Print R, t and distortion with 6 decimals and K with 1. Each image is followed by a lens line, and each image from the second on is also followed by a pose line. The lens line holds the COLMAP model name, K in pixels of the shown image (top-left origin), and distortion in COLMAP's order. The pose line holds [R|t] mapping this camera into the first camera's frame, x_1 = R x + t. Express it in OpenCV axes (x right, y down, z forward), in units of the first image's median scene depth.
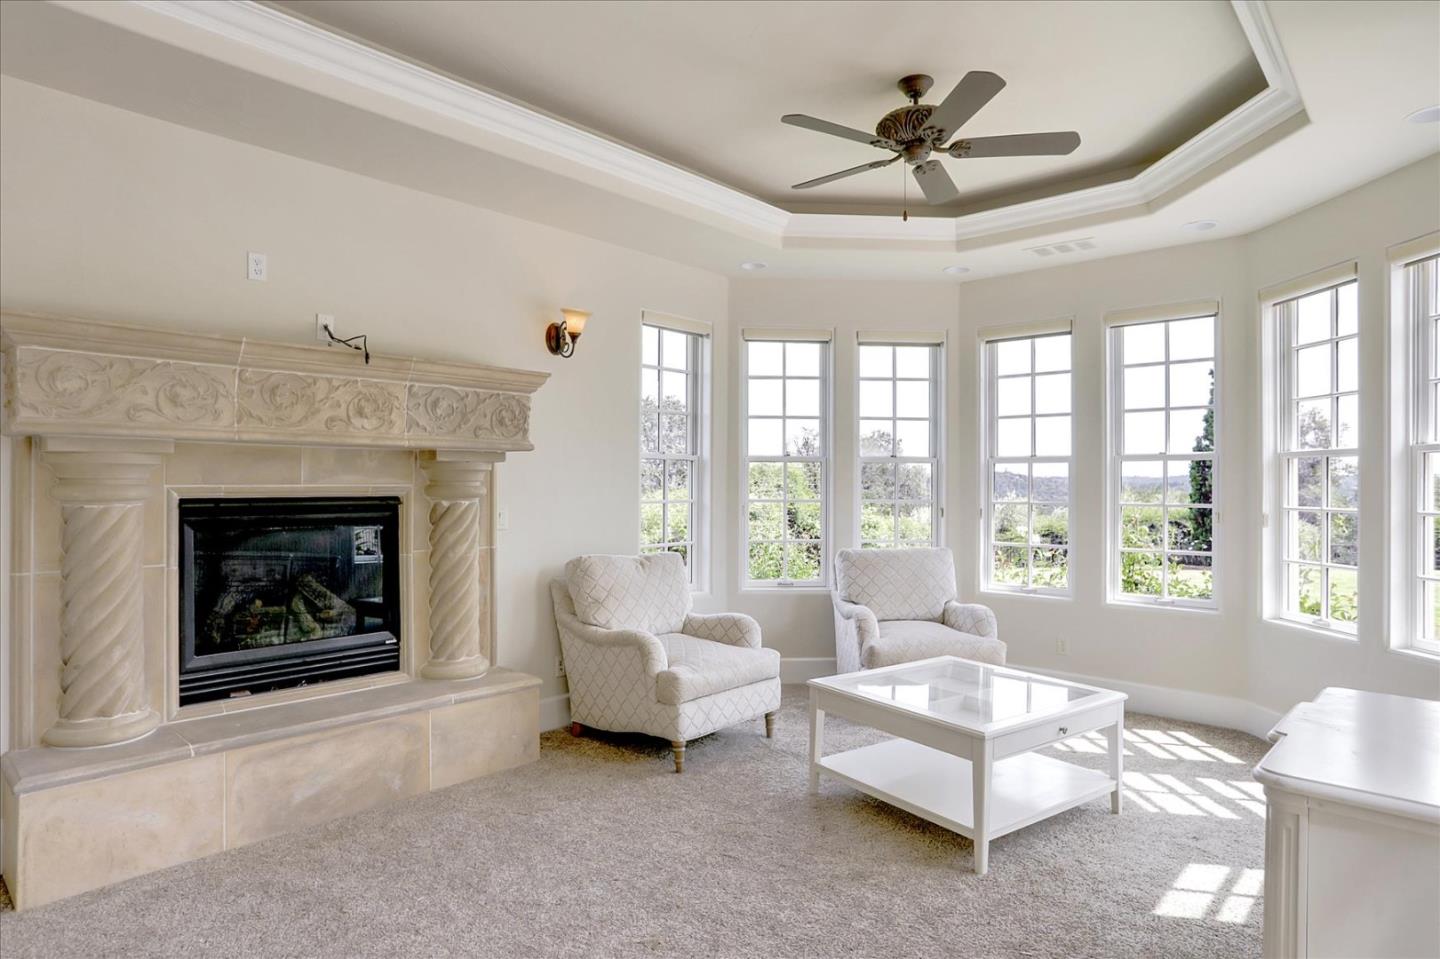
lens RADIAL K [[741.4, 0, 720.0], [0, 741.4, 479.5], [0, 0, 1]] dist [-0.036006, 0.000546]
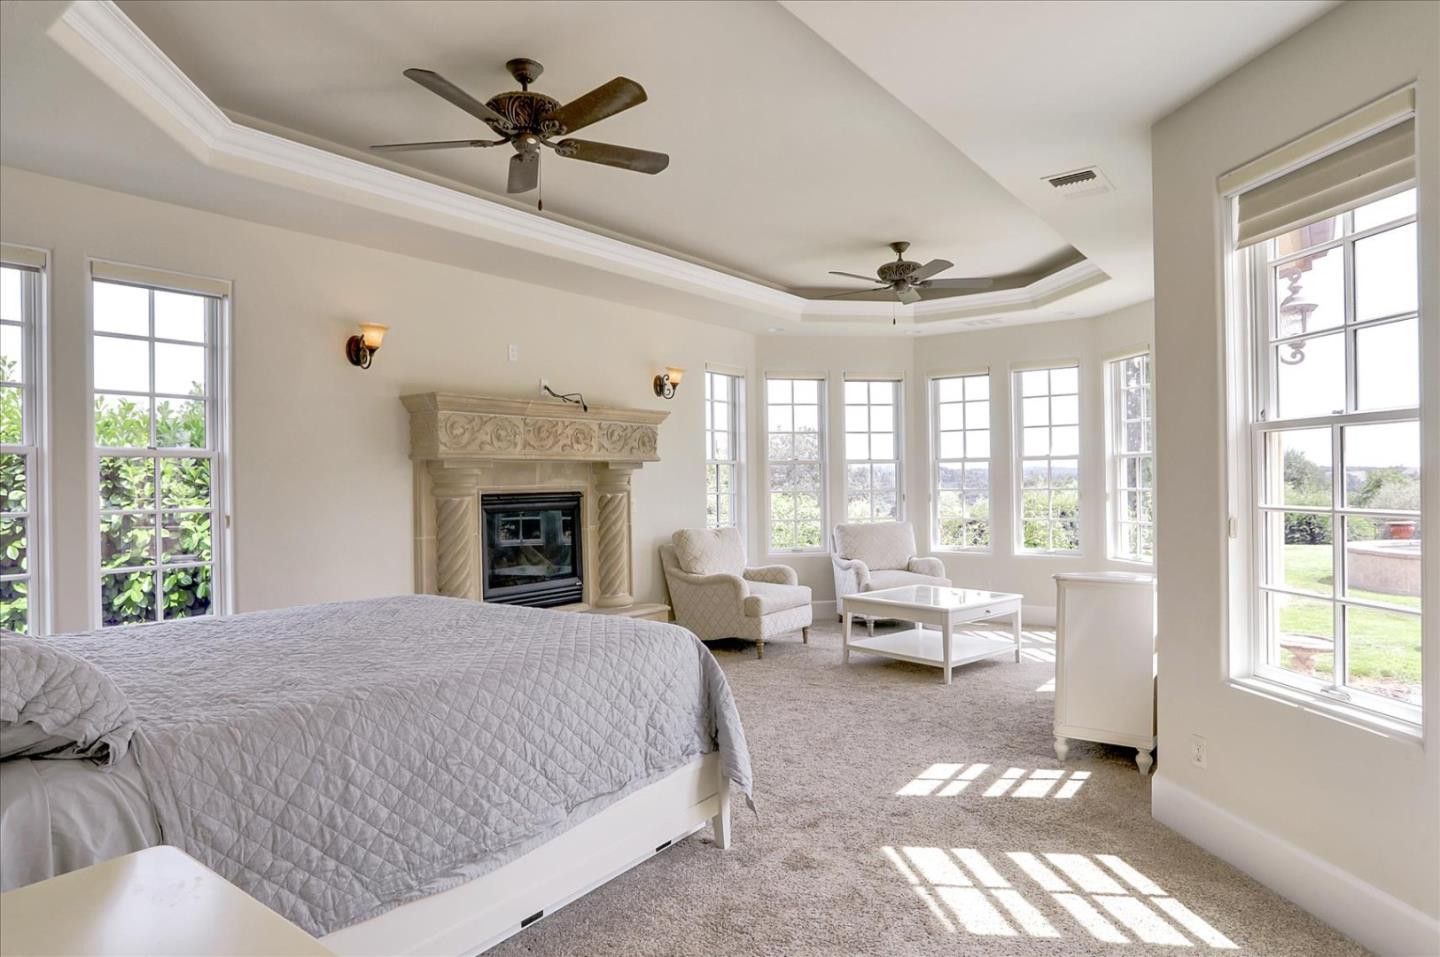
lens RADIAL K [[741.4, 0, 720.0], [0, 741.4, 478.5], [0, 0, 1]] dist [-0.036006, 0.000546]
pose [[0.995453, -0.017792, 0.093579, -0.247230], [0.017607, 0.999841, 0.002806, -0.003995], [-0.093614, -0.001145, 0.995608, -0.521512]]
